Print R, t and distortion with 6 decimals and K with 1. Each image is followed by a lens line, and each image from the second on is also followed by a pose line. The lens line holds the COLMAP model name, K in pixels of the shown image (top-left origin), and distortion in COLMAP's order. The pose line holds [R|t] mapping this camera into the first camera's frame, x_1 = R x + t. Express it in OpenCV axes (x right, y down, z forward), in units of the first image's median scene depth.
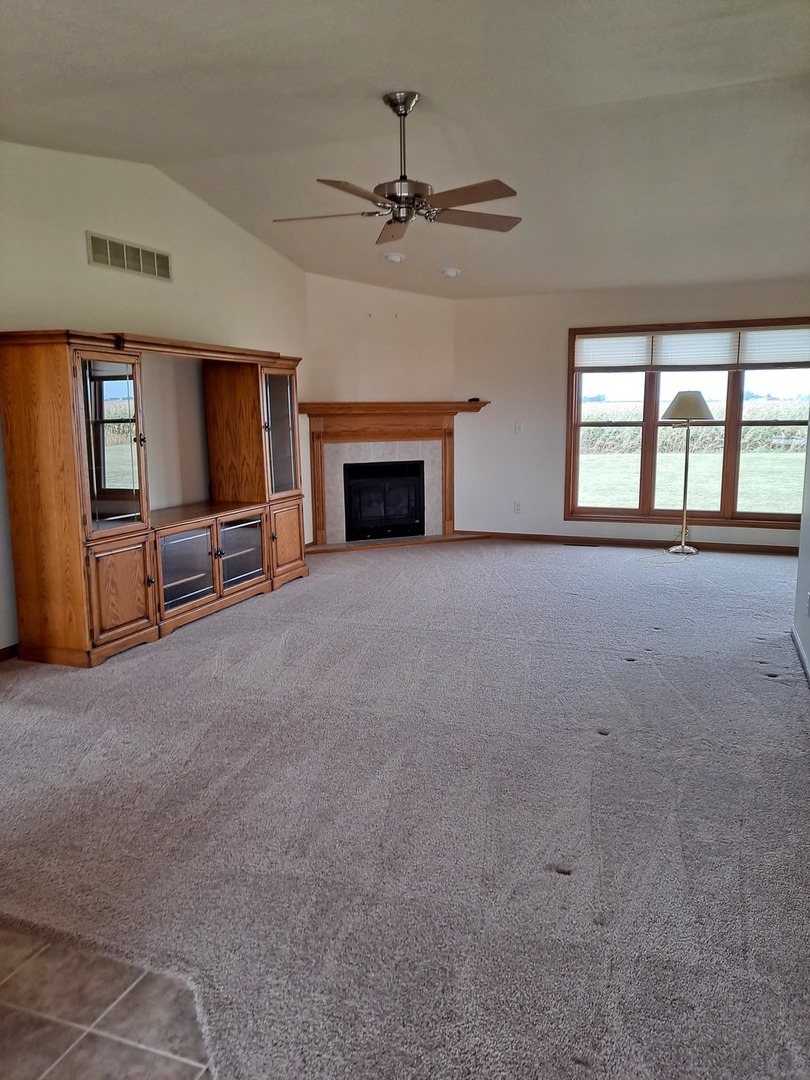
lens RADIAL K [[789.3, 0, 405.0], [0, 789.3, 540.0], [0, 0, 1]] dist [0.058719, -0.063966]
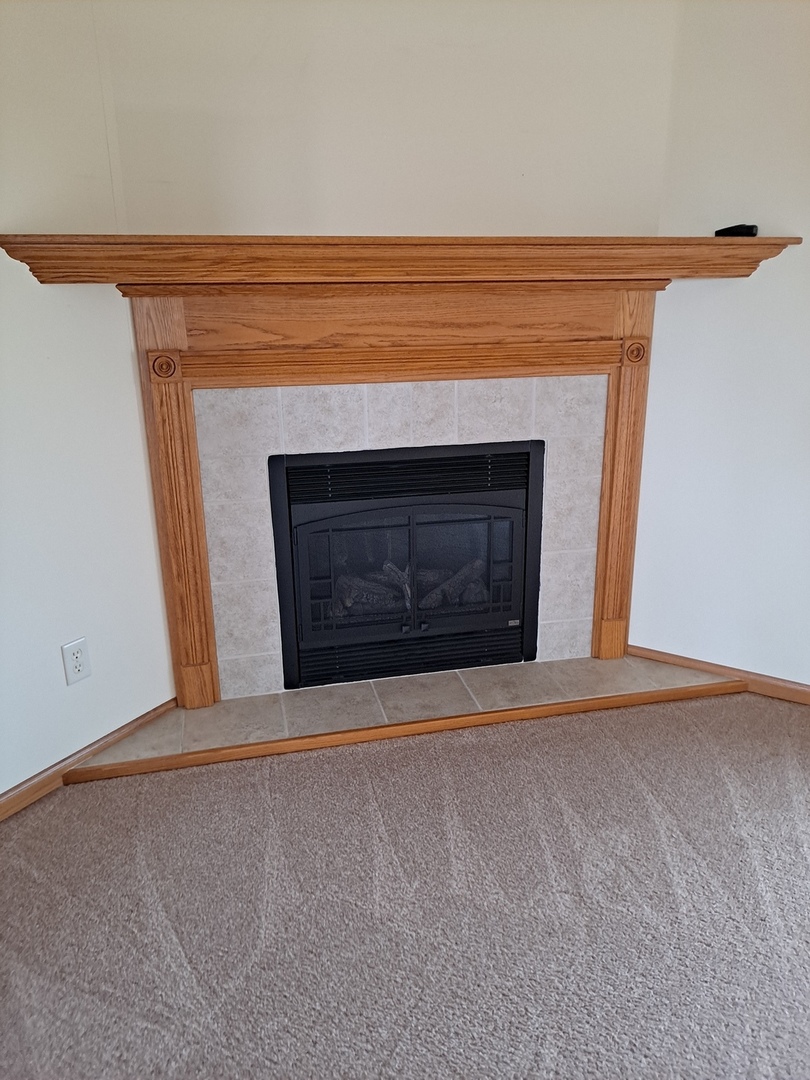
lens RADIAL K [[789.3, 0, 405.0], [0, 789.3, 540.0], [0, 0, 1]] dist [0.058719, -0.063966]
pose [[0.981064, 0.057596, -0.184923, 0.030977], [-0.029908, 0.988360, 0.149167, -0.109431], [0.191362, -0.140811, 0.971366, 0.696996]]
